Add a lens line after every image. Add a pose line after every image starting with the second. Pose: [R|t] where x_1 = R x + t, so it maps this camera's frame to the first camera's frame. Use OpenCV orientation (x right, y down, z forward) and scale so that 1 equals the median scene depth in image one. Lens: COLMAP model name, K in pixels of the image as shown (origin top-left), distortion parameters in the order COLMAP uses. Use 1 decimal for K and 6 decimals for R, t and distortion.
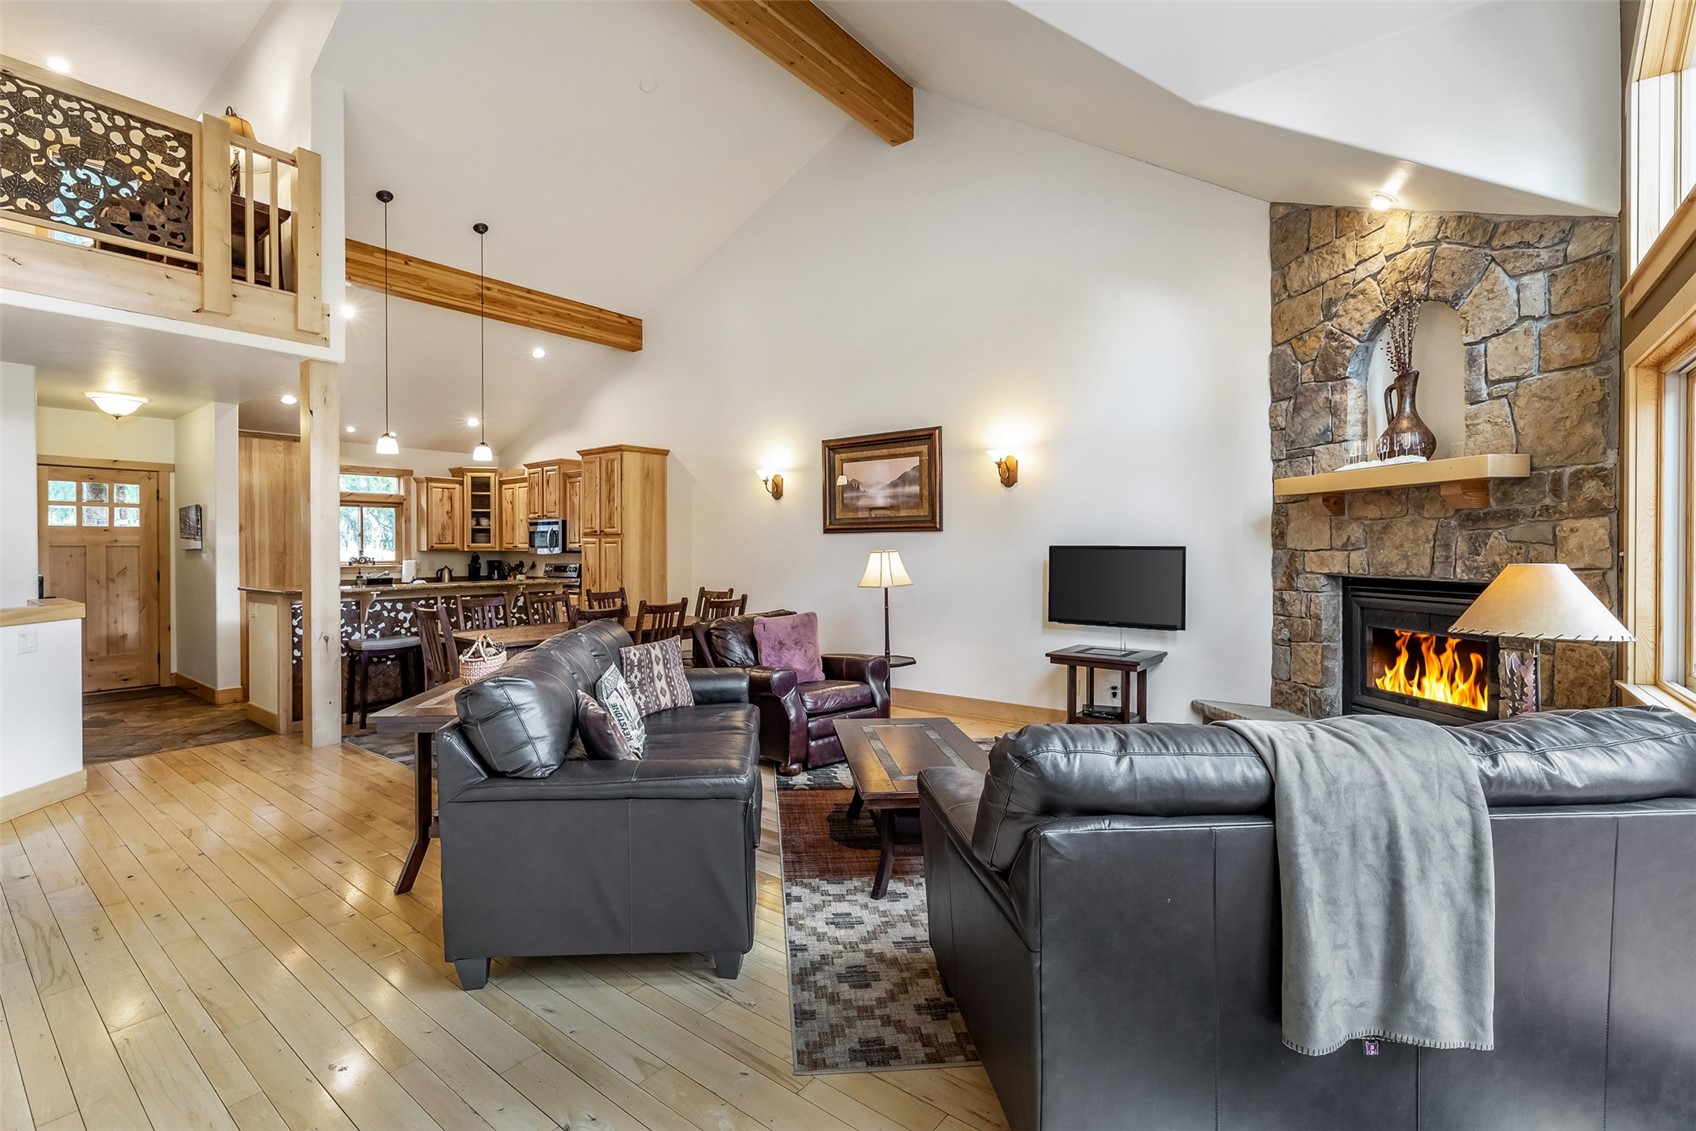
lens RADIAL K [[749.1, 0, 801.2], [0, 749.1, 553.8], [0, 0, 1]] dist [-0.002808, -0.000303]
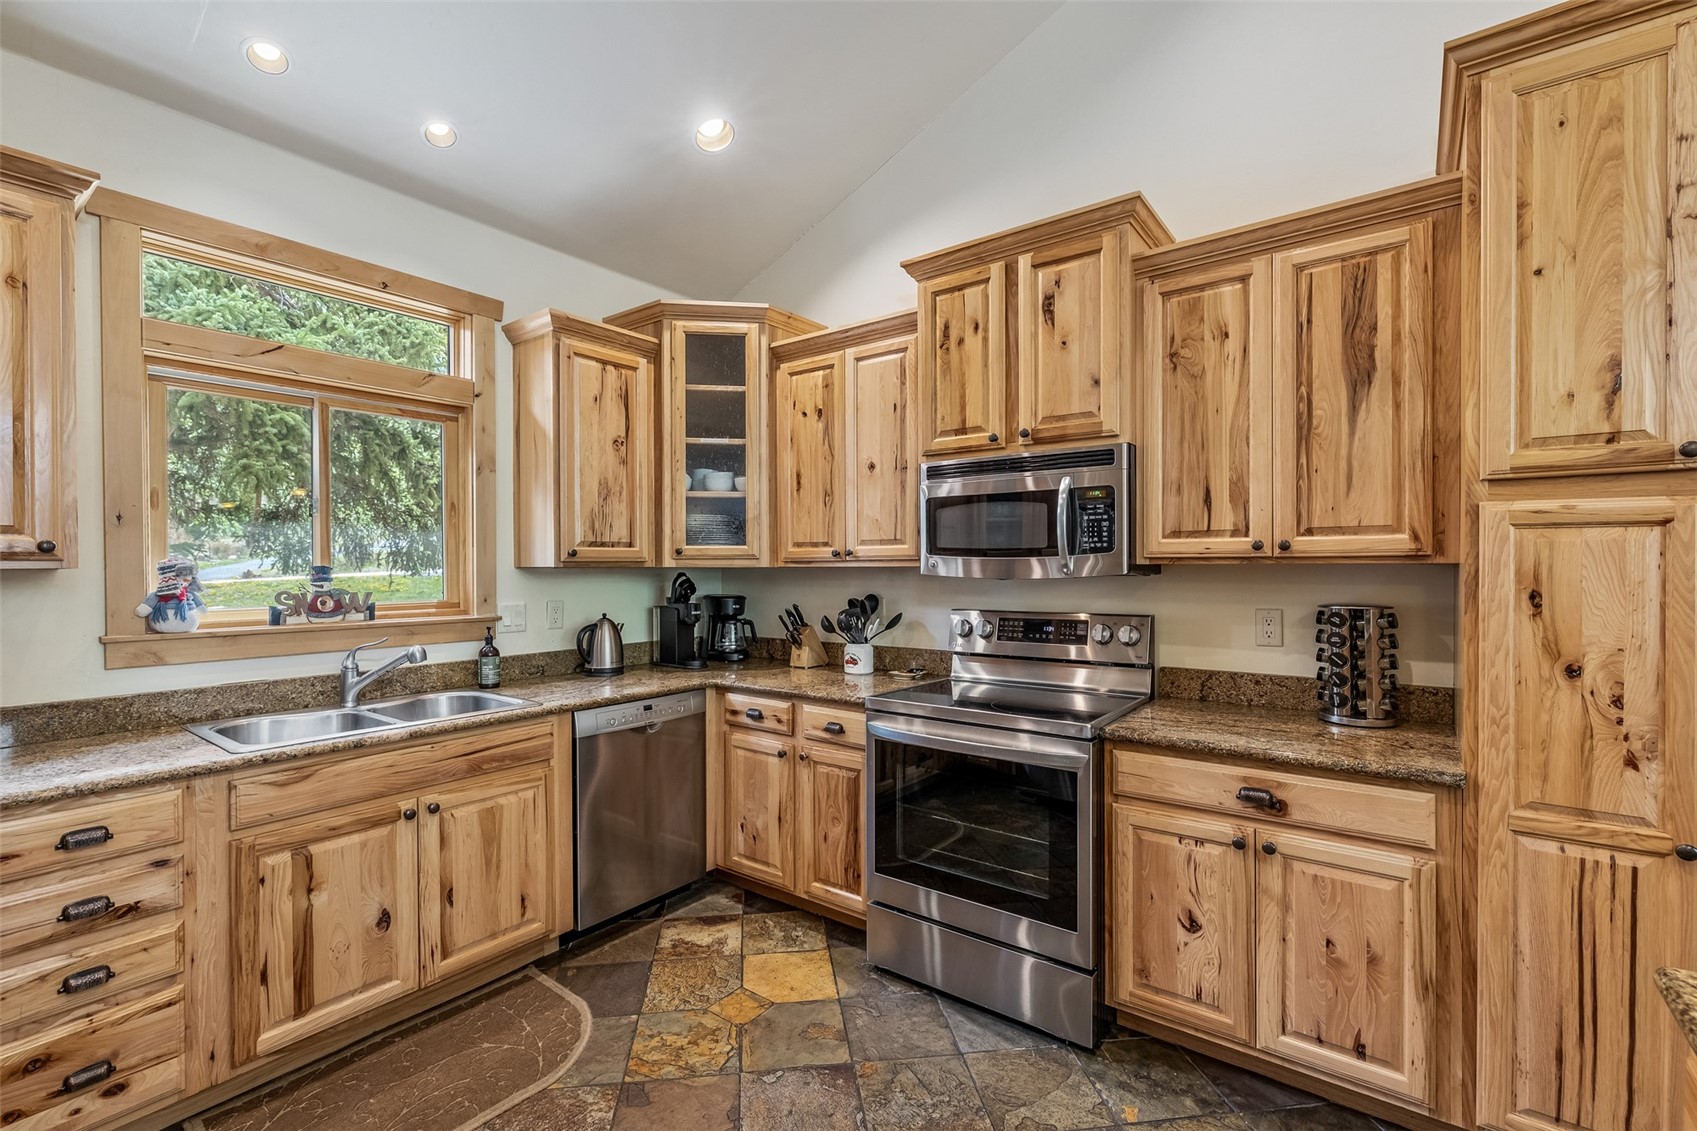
lens RADIAL K [[749.5, 0, 850.6], [0, 749.5, 577.2], [0, 0, 1]] dist [-0.002808, -0.000303]
pose [[0.999128, -0.001645, 0.041730, -0.627019], [0.001405, 0.999982, 0.005798, -0.002589], [-0.041738, -0.005734, 0.999112, 1.108056]]
